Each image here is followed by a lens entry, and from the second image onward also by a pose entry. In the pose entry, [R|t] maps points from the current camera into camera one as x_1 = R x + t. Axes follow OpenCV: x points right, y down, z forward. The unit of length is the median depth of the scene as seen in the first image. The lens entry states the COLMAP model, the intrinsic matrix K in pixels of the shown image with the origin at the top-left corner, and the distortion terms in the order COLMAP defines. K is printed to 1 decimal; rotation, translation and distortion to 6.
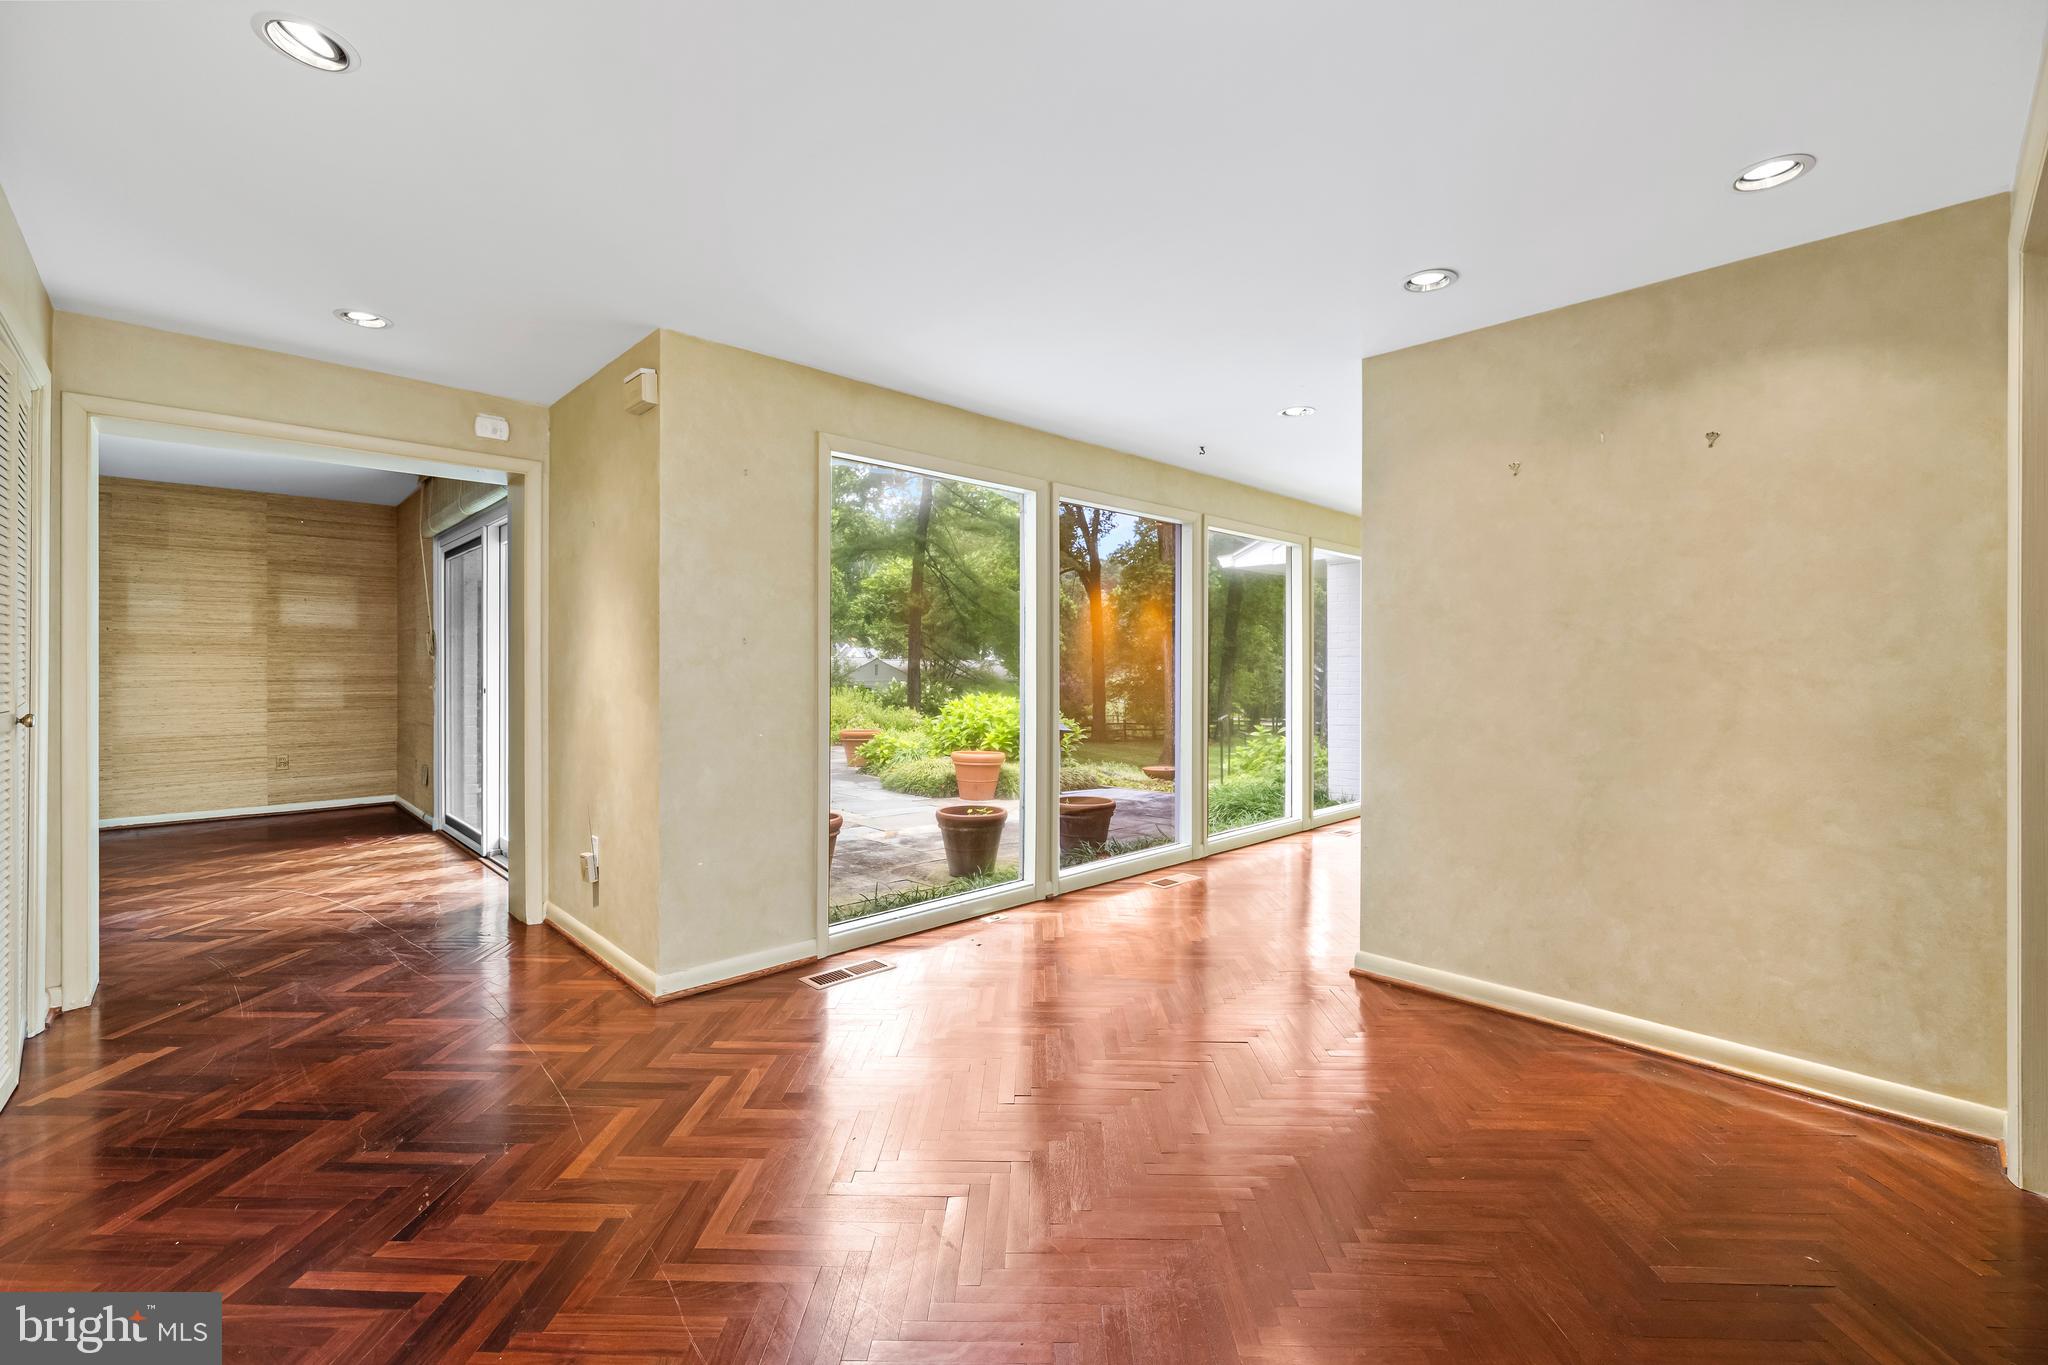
lens RADIAL K [[862.0, 0, 1020.4], [0, 862.0, 677.1], [0, 0, 1]] dist [0.005578, -0.000267]
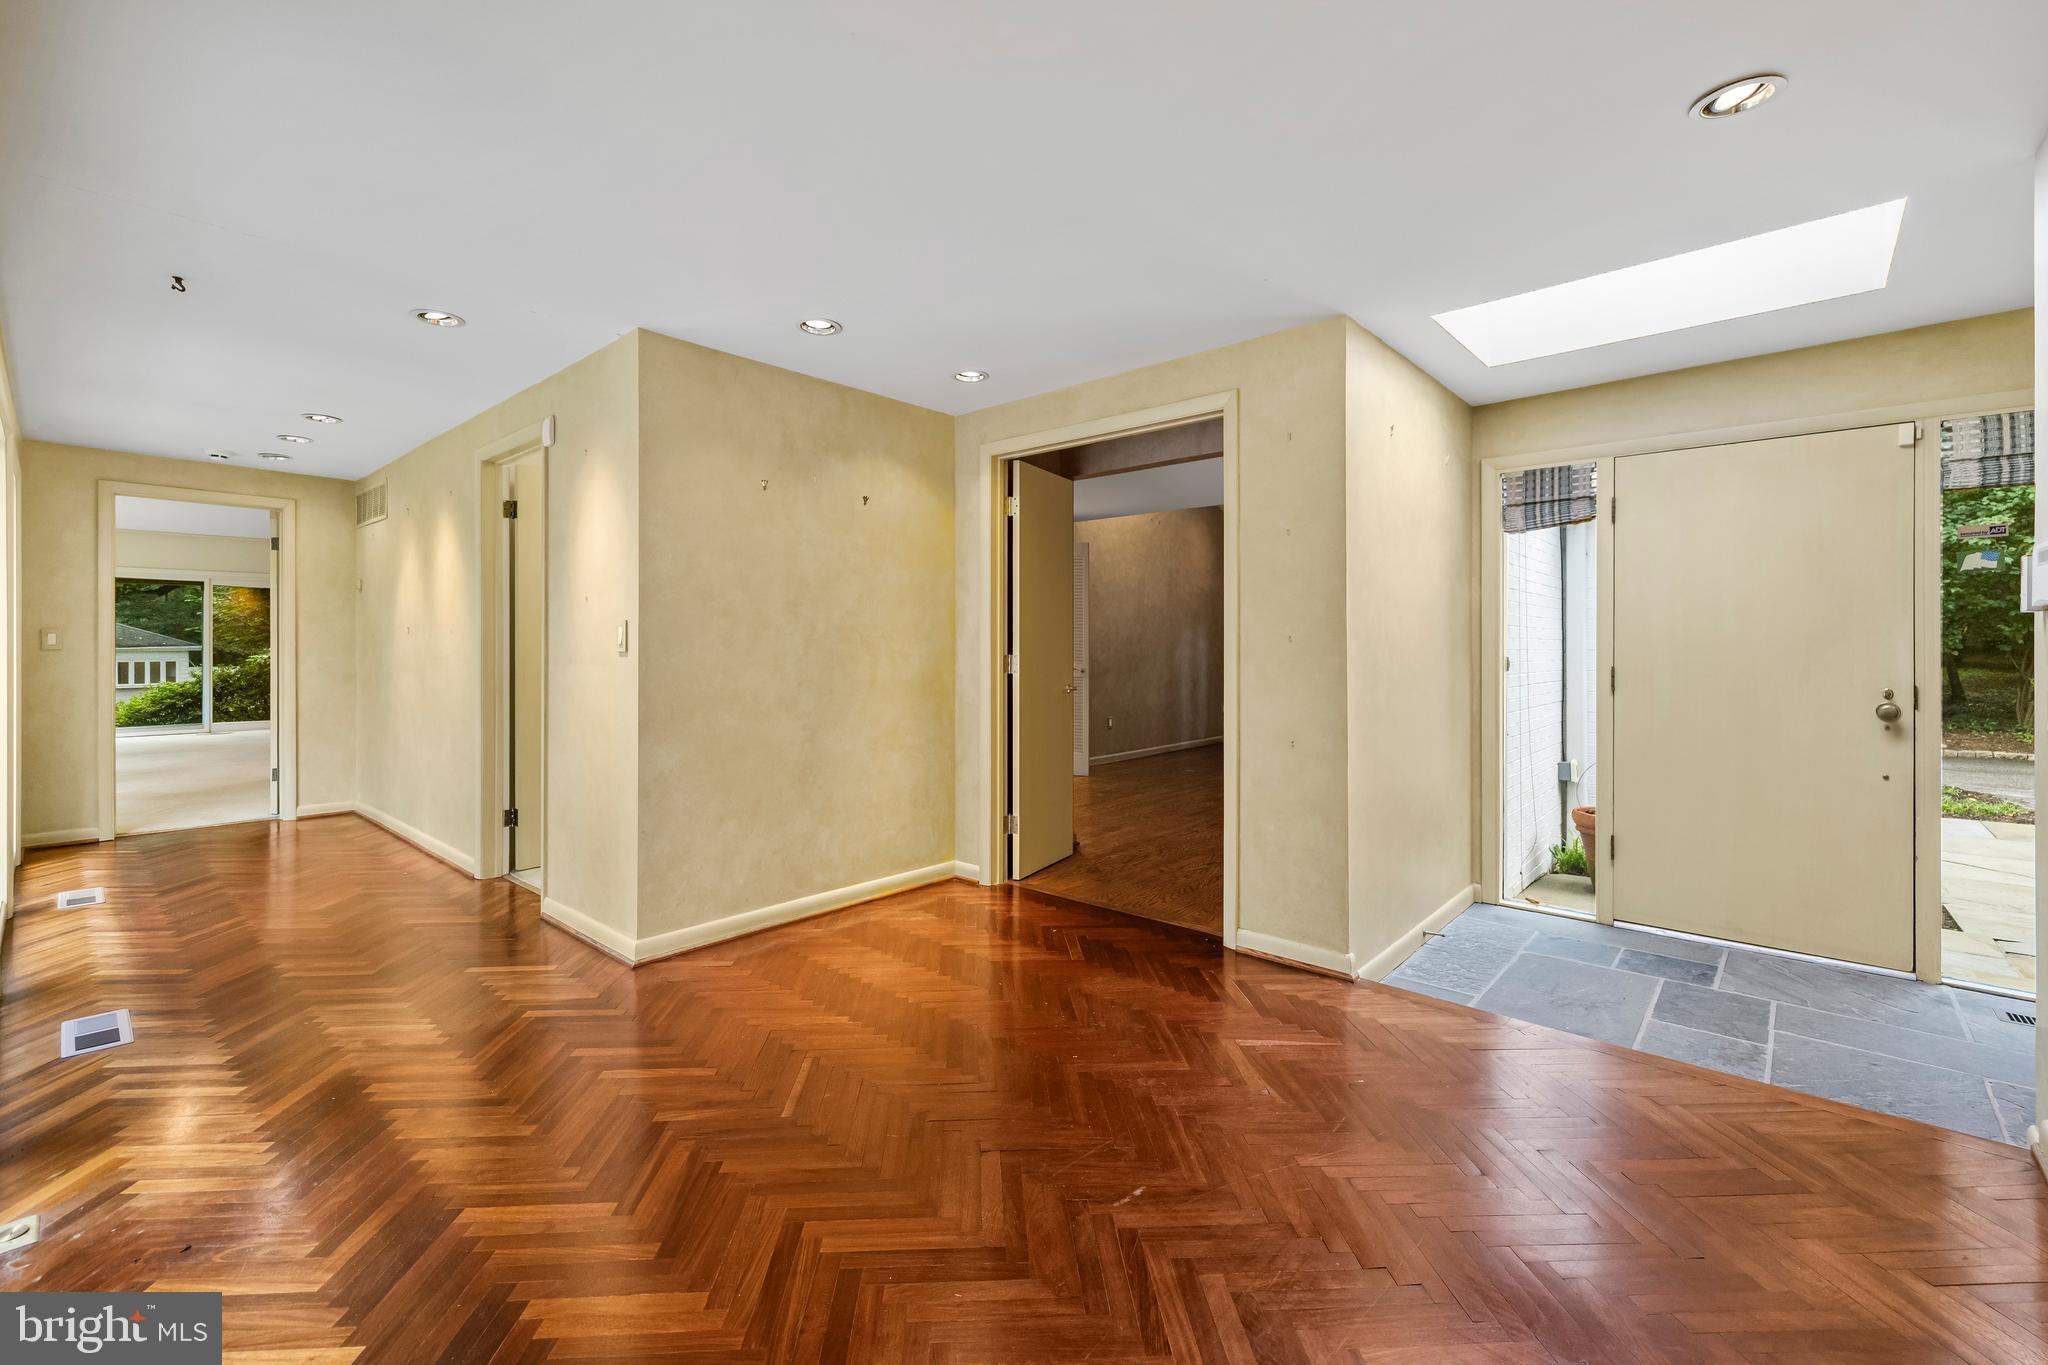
lens RADIAL K [[862.0, 0, 1010.8], [0, 862.0, 632.0], [0, 0, 1]] dist [0.005578, -0.000267]
pose [[-0.049304, 0.004913, 0.998772, -0.733070], [0.000324, 0.999988, -0.004903, -0.027563], [-0.998784, 0.000082, -0.049305, 0.779085]]
